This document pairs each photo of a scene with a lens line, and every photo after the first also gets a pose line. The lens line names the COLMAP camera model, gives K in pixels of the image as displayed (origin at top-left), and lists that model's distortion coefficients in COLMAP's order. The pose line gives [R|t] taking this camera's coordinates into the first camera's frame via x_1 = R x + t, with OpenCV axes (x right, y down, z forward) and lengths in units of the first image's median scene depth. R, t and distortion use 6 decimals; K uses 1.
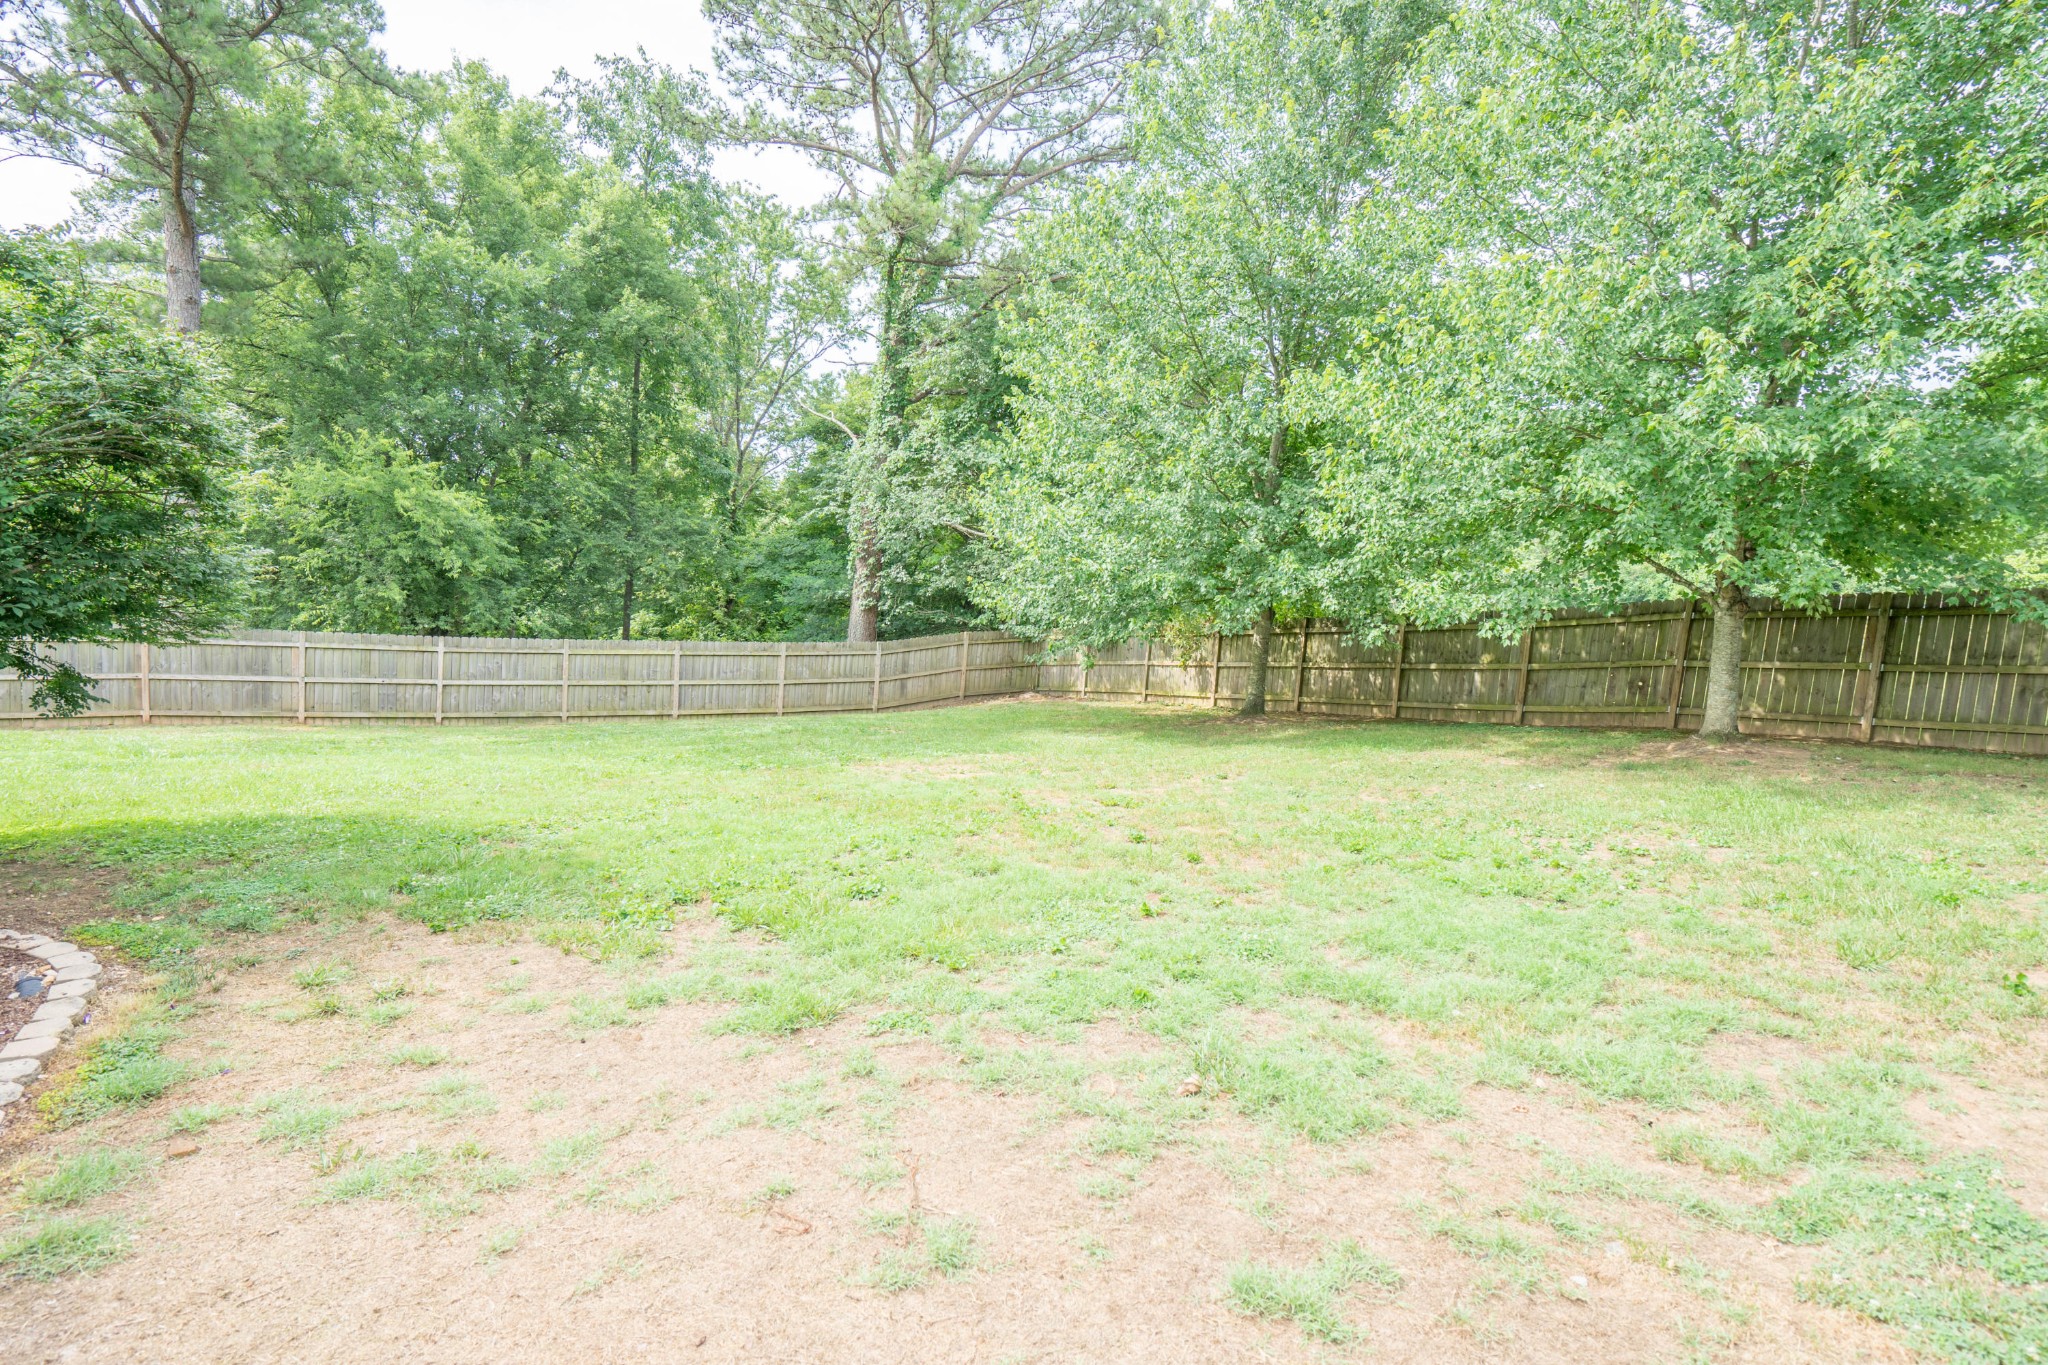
lens RADIAL K [[970.7, 0, 1024.0], [0, 970.7, 682.5], [0, 0, 1]] dist [-0.067365, 0.034830]
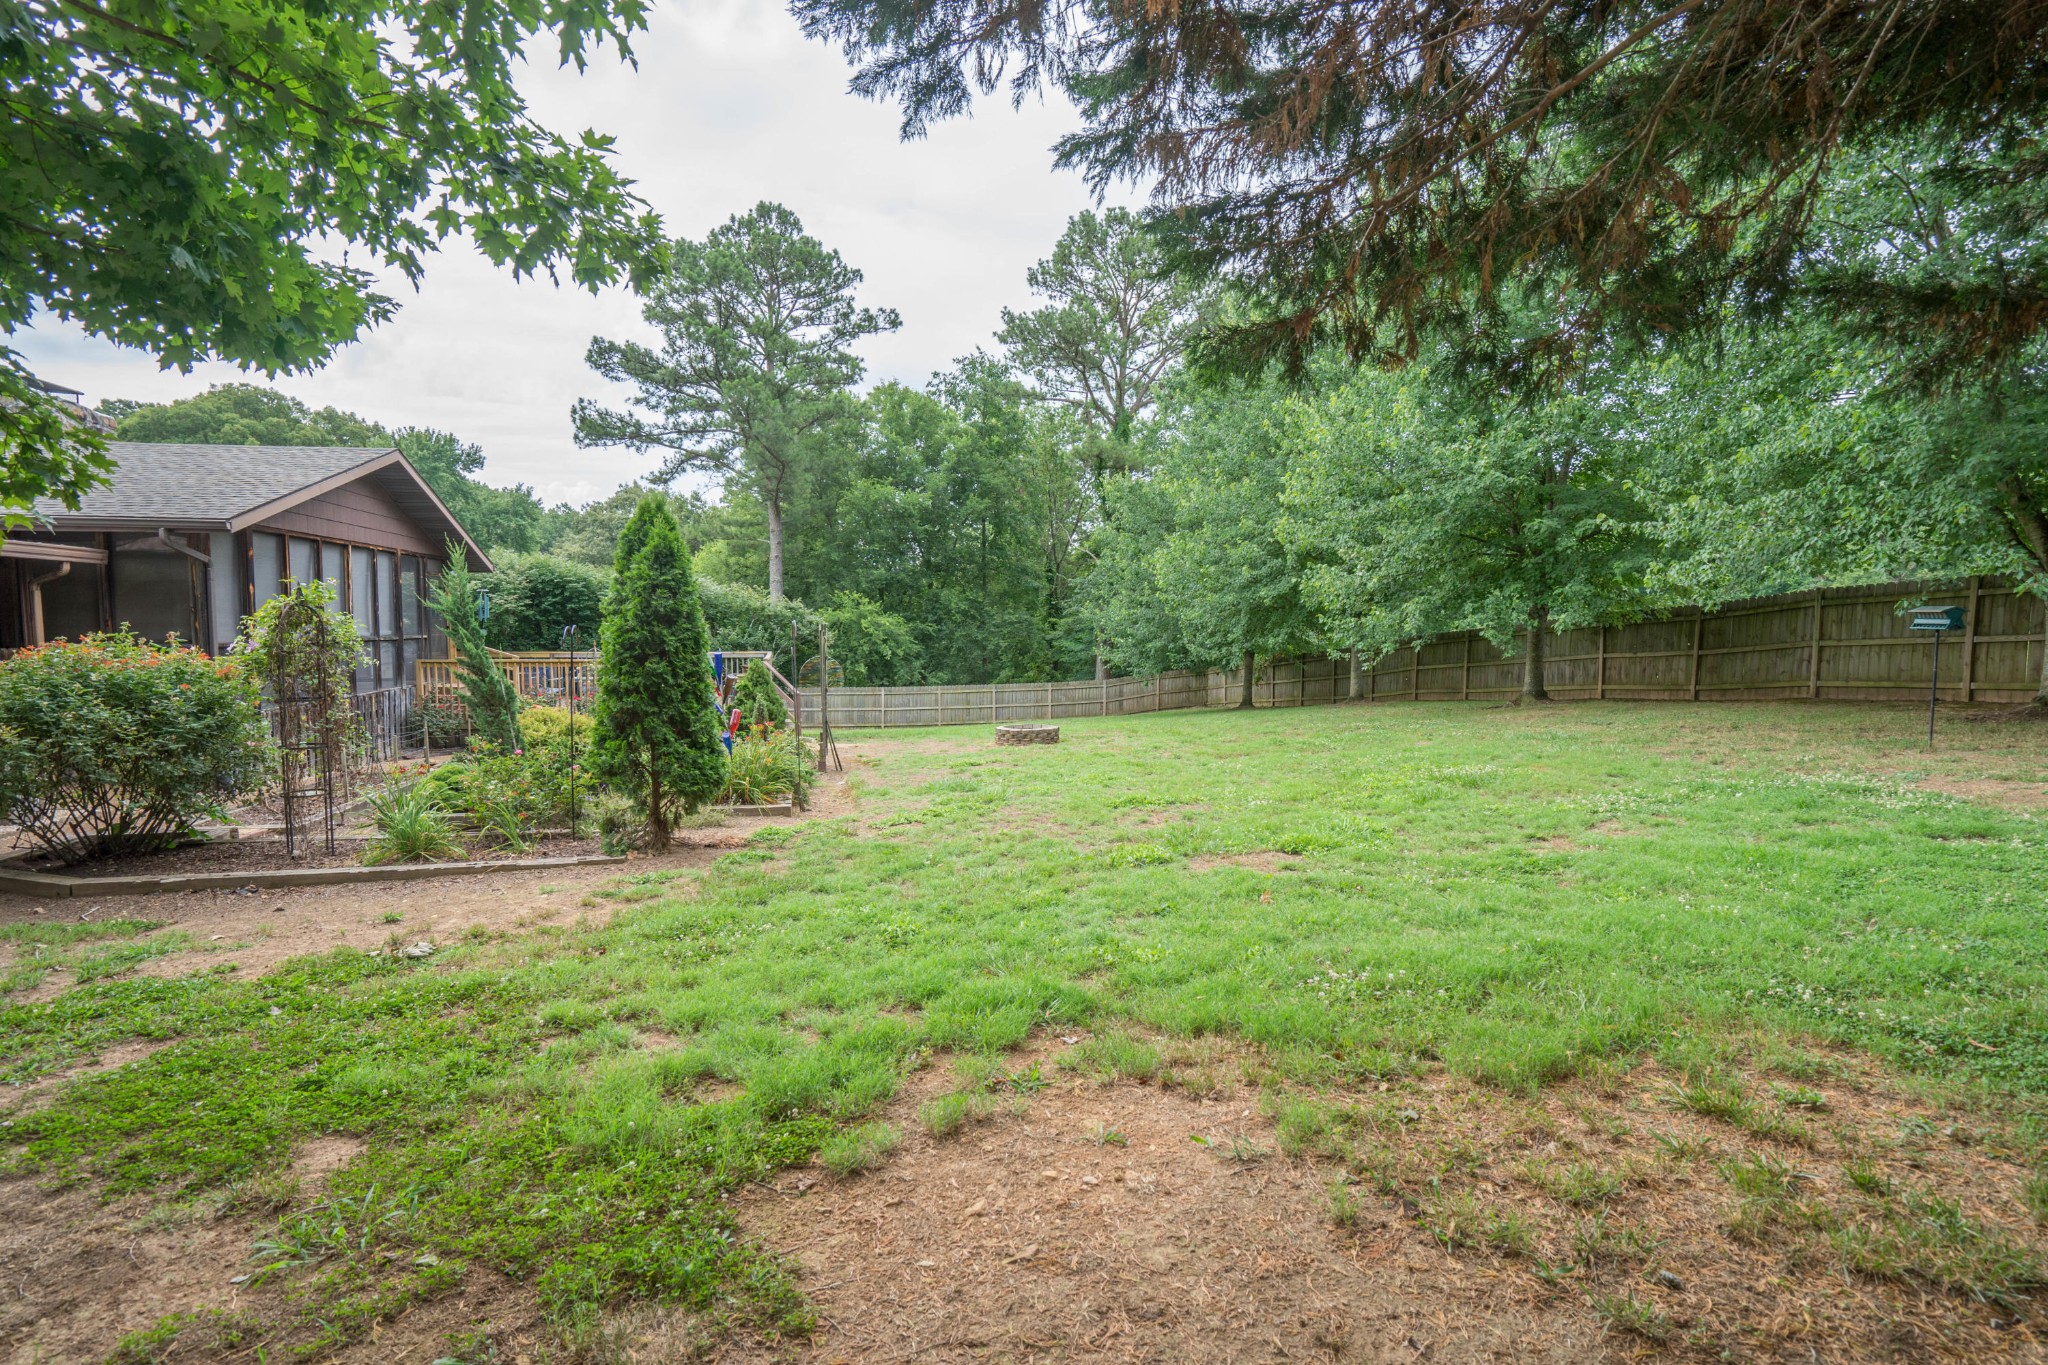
lens RADIAL K [[970.7, 0, 1024.0], [0, 970.7, 682.5], [0, 0, 1]] dist [-0.067365, 0.034830]
pose [[0.903793, -0.051208, -0.424894, 0.473092], [0.030377, 0.997987, -0.055662, 0.057121], [0.426889, 0.037400, 0.903530, -0.652562]]
